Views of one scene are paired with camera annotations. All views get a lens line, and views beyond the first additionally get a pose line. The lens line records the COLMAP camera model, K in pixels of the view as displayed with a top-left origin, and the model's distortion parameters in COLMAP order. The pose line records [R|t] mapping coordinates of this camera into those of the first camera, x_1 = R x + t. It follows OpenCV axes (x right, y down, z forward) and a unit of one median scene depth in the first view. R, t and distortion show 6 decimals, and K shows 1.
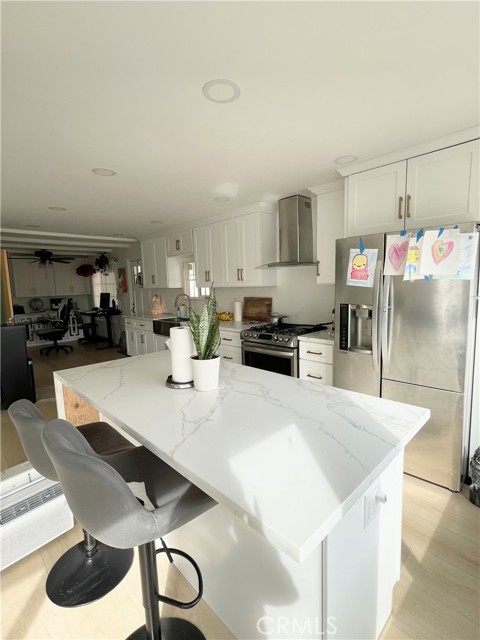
lens RADIAL K [[327.1, 0, 240.0], [0, 327.1, 320.0], [0, 0, 1]] dist [0.001261, 0.000051]
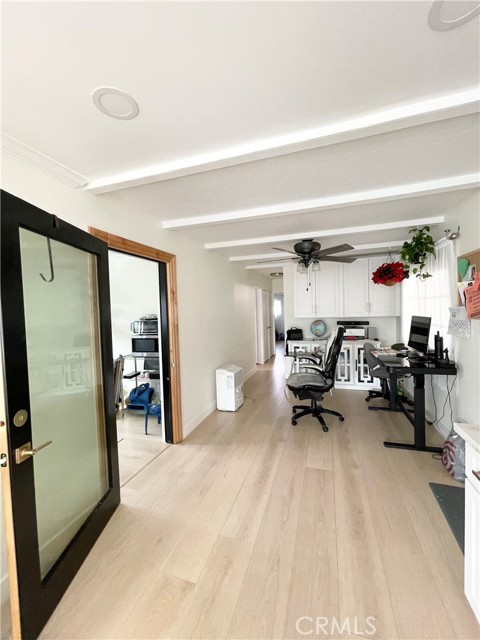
lens RADIAL K [[263.8, 0, 240.0], [0, 263.8, 320.0], [0, 0, 1]] dist [-0.000002, 0.000240]
pose [[0.481645, 0.049305, -0.874978, -0.206373], [-0.080011, 0.996720, 0.012121, -0.061262], [0.872706, 0.064170, 0.484010, 0.589015]]
